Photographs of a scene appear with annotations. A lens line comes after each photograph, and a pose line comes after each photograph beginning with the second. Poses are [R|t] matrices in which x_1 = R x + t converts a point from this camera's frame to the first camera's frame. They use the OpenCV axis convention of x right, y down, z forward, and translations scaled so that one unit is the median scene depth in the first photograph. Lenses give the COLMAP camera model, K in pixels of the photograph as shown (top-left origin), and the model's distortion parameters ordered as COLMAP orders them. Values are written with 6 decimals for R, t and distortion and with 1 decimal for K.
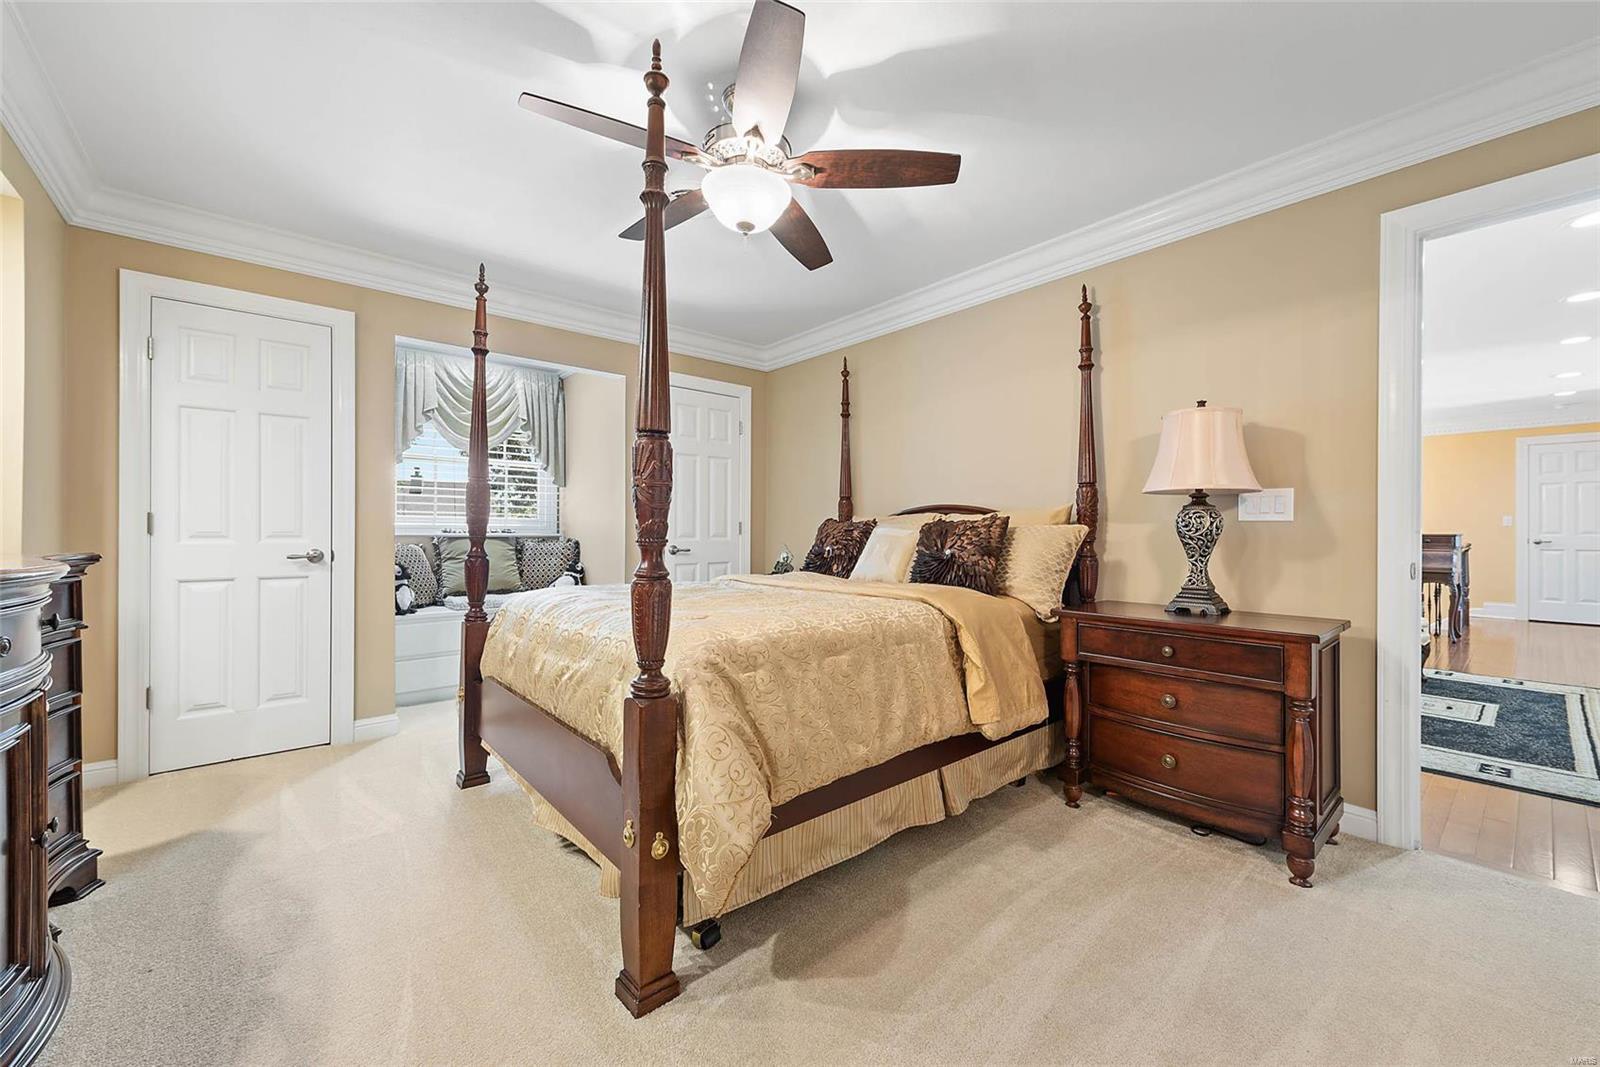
lens RADIAL K [[637.5, 0, 798.5], [0, 637.5, 529.7], [0, 0, 1]] dist [0.000035, -0.000108]
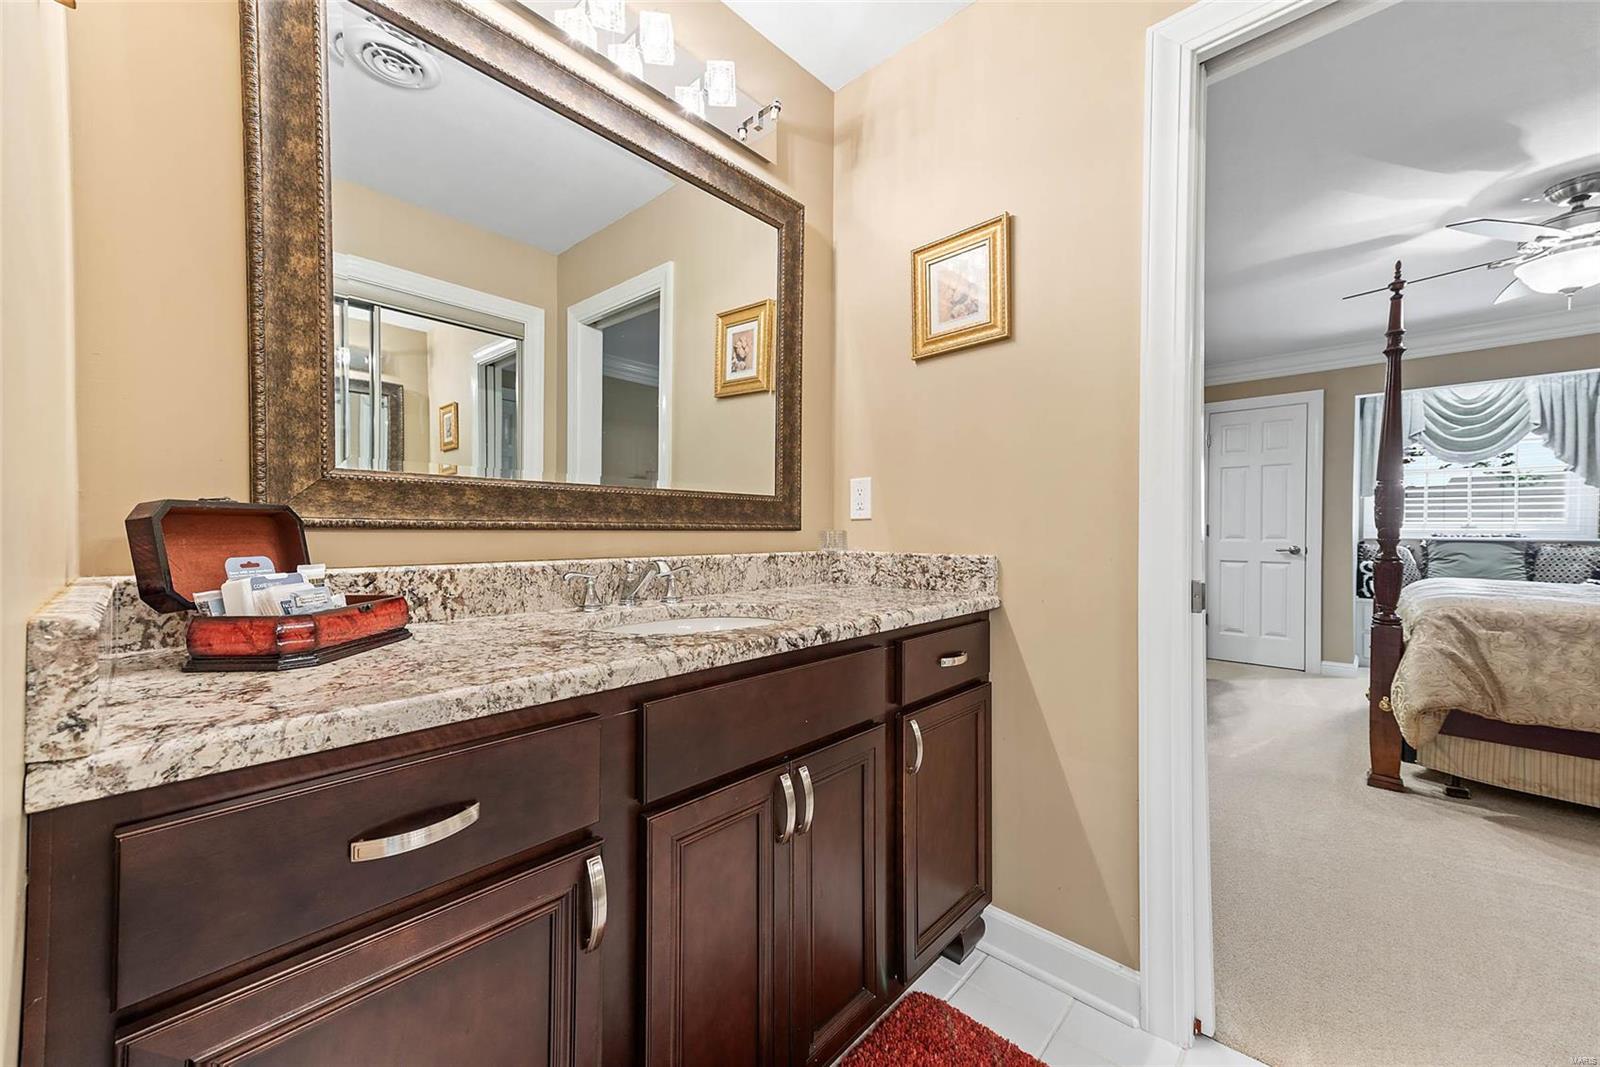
lens RADIAL K [[607.6, 0, 800.0], [0, 607.6, 533.5], [0, 0, 1]] dist [0.000440, 0.000023]
pose [[0.120302, 0.001755, -0.992736, 0.598902], [-0.001052, 0.999998, 0.001640, -0.002170], [0.992737, 0.000847, 0.120304, -0.411409]]
